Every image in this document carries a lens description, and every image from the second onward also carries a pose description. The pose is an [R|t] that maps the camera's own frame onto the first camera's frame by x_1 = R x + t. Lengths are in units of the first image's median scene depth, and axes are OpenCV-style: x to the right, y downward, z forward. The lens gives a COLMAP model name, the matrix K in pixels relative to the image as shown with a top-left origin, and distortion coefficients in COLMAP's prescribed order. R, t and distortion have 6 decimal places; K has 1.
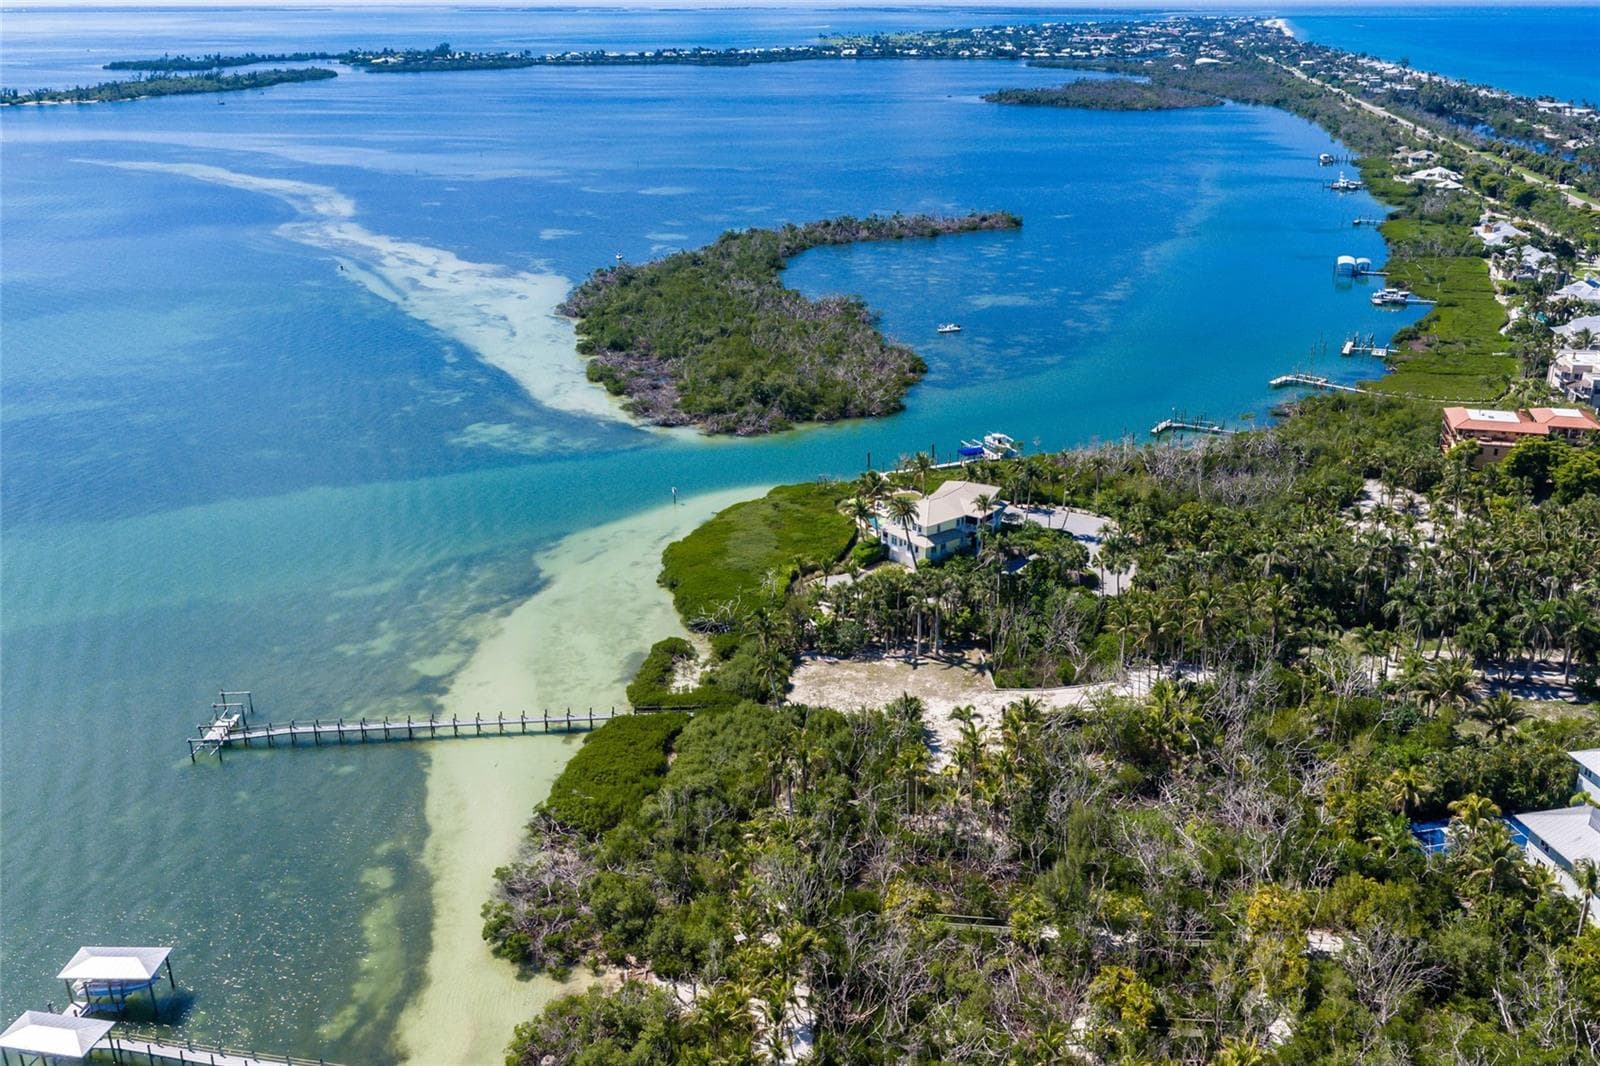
lens RADIAL K [[1412.7, 0, 816.7], [0, 1412.7, 514.1], [0, 0, 1]] dist [0.017812, -0.026309]
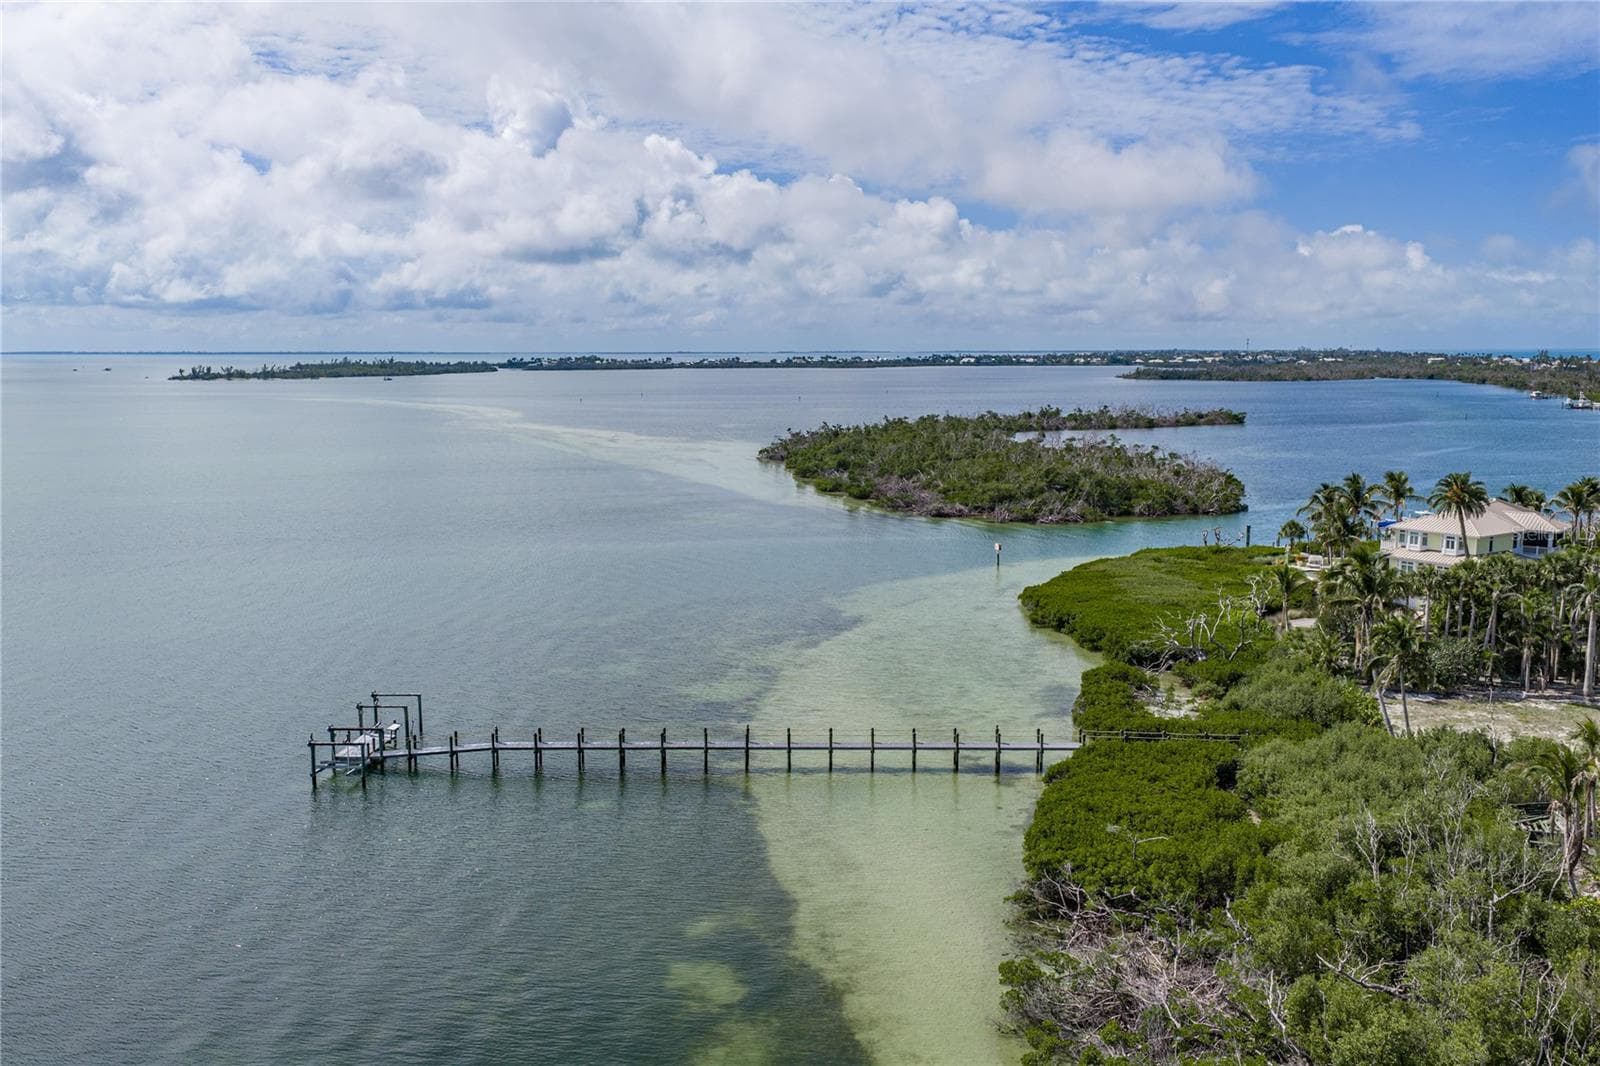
lens RADIAL K [[1350.7, 0, 800.0], [0, 1350.7, 533.0], [0, 0, 1]] dist [0.007353, -0.011646]
pose [[0.996063, 0.017109, -0.086987, -0.118594], [-0.034506, 0.978647, -0.202630, 0.098398], [0.081663, 0.204834, 0.975384, 0.276629]]
